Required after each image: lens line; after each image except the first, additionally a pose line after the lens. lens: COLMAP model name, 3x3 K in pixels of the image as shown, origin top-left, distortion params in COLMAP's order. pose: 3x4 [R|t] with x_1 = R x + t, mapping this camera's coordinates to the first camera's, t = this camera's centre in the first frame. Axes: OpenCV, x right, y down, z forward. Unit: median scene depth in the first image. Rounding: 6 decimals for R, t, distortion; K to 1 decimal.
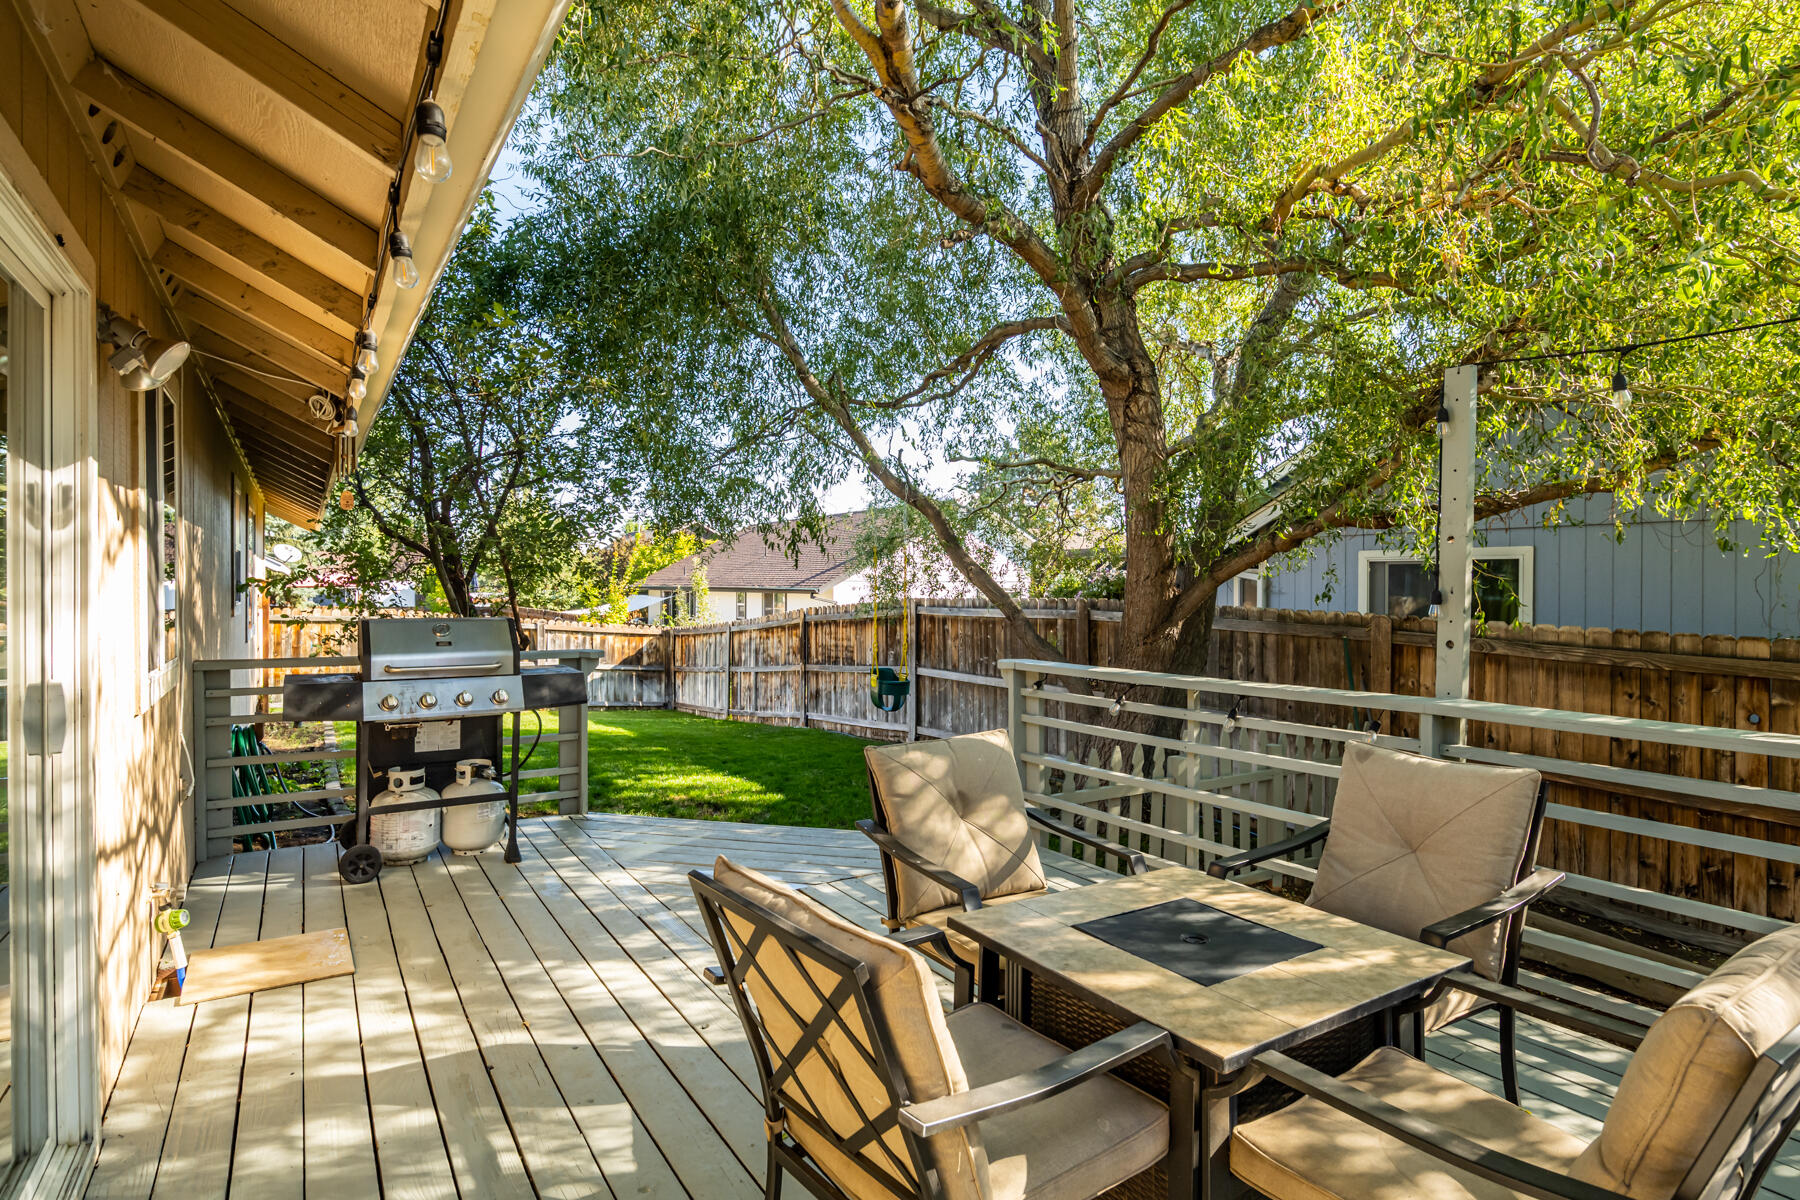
lens RADIAL K [[906.8, 0, 893.8], [0, 906.8, 594.4], [0, 0, 1]] dist [-0.020670, 0.006577]
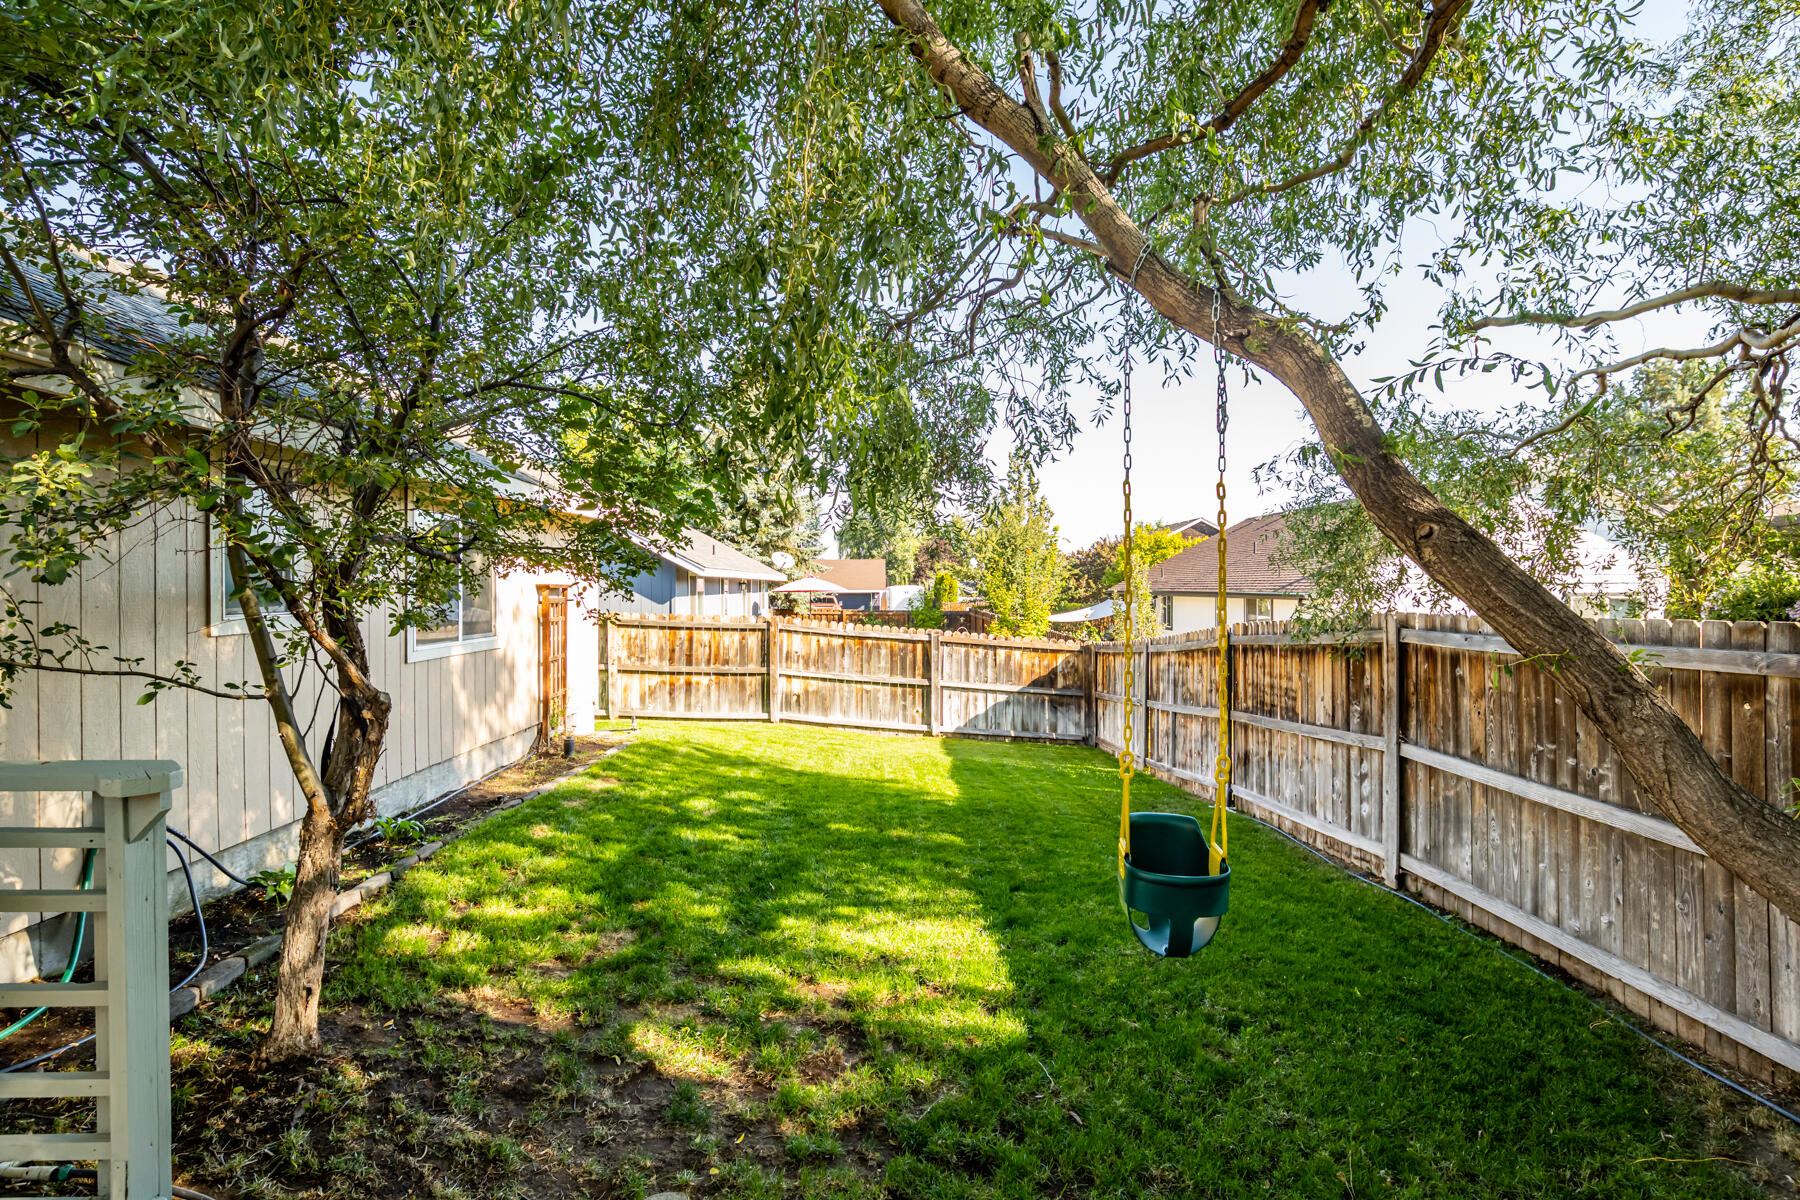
lens RADIAL K [[906.8, 0, 911.6], [0, 906.8, 591.2], [0, 0, 1]] dist [-0.020670, 0.006577]
pose [[0.852269, -0.001442, -0.523102, 0.047817], [-0.002625, 0.999972, -0.007035, -0.003209], [0.523098, 0.007369, 0.852241, 0.331767]]
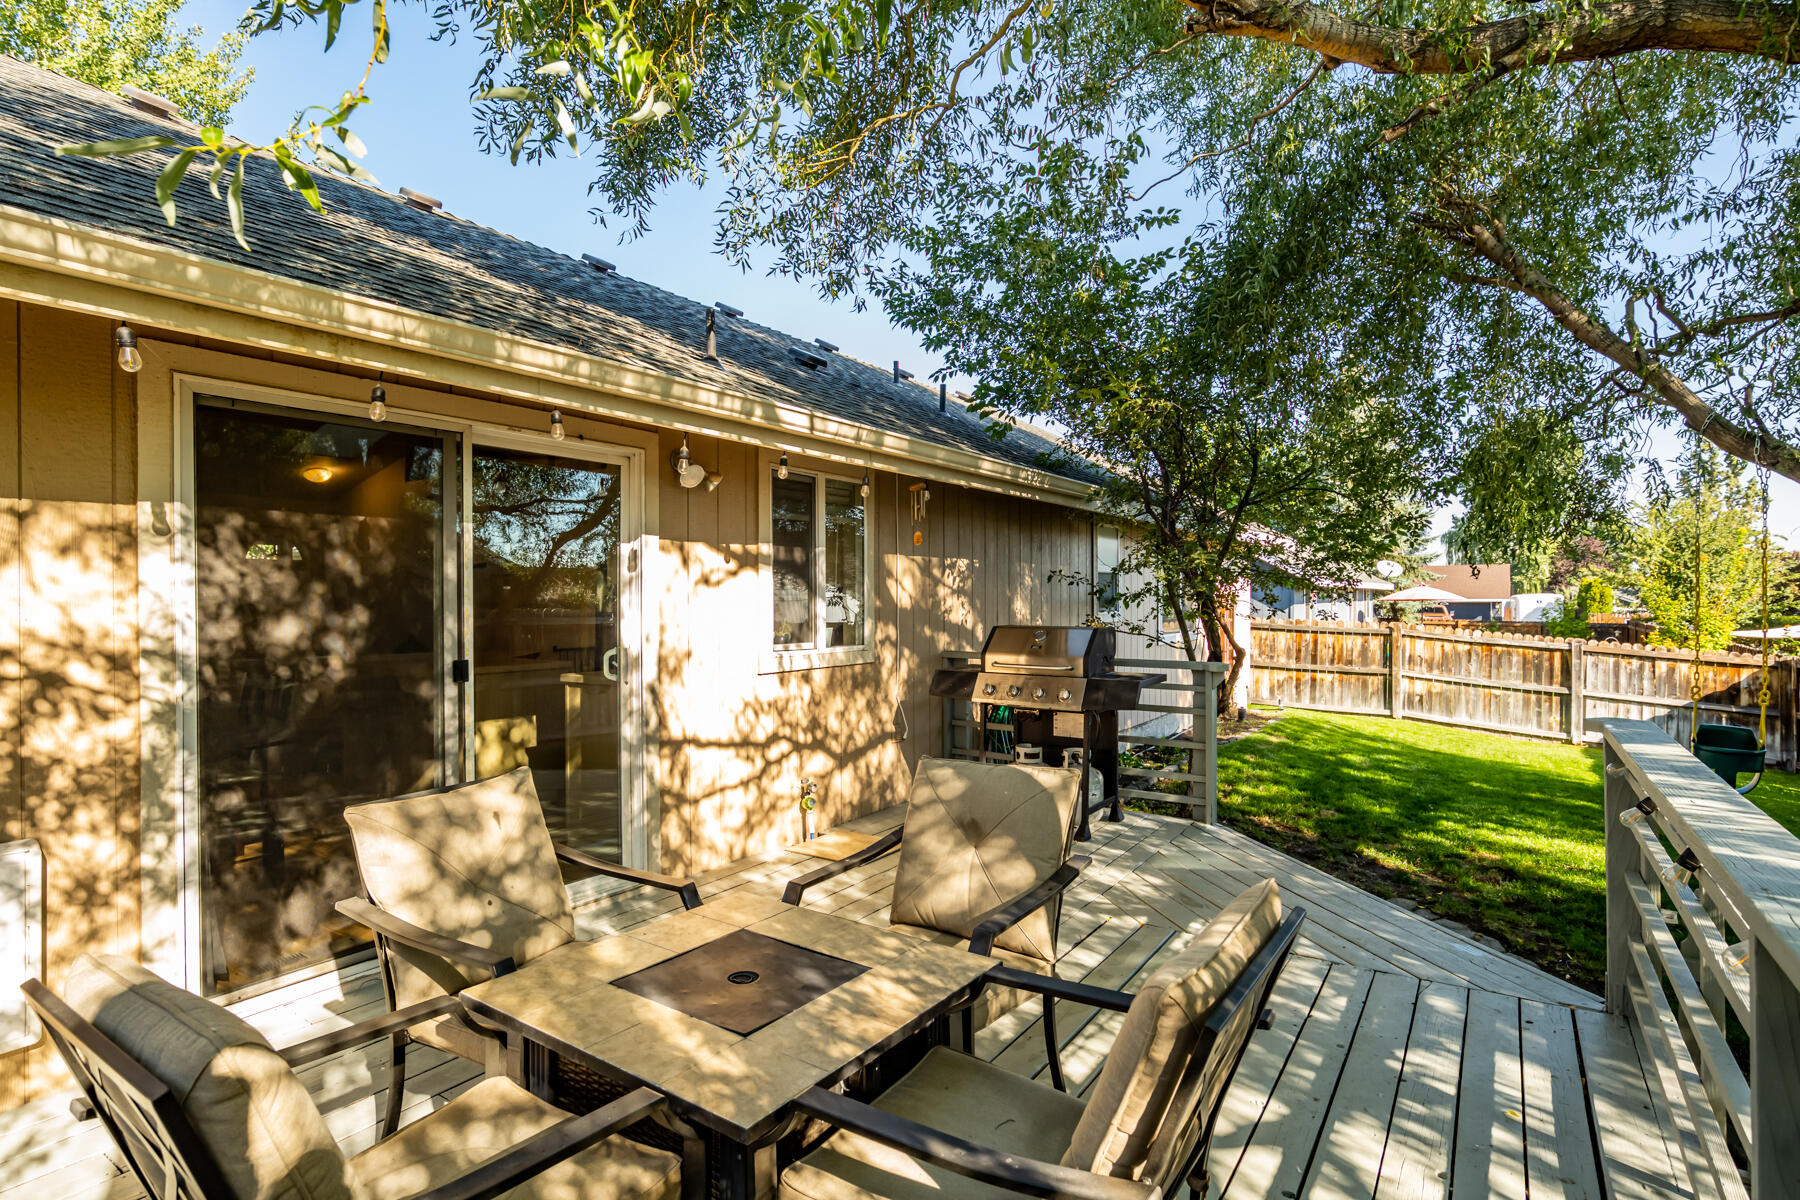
lens RADIAL K [[906.8, 0, 901.3], [0, 906.8, 610.2], [0, 0, 1]] dist [-0.020670, 0.006577]
pose [[0.388266, 0.009841, -0.921495, 0.178565], [-0.007616, 0.999943, 0.007469, -0.000847], [0.921516, 0.004118, 0.388319, 0.112099]]
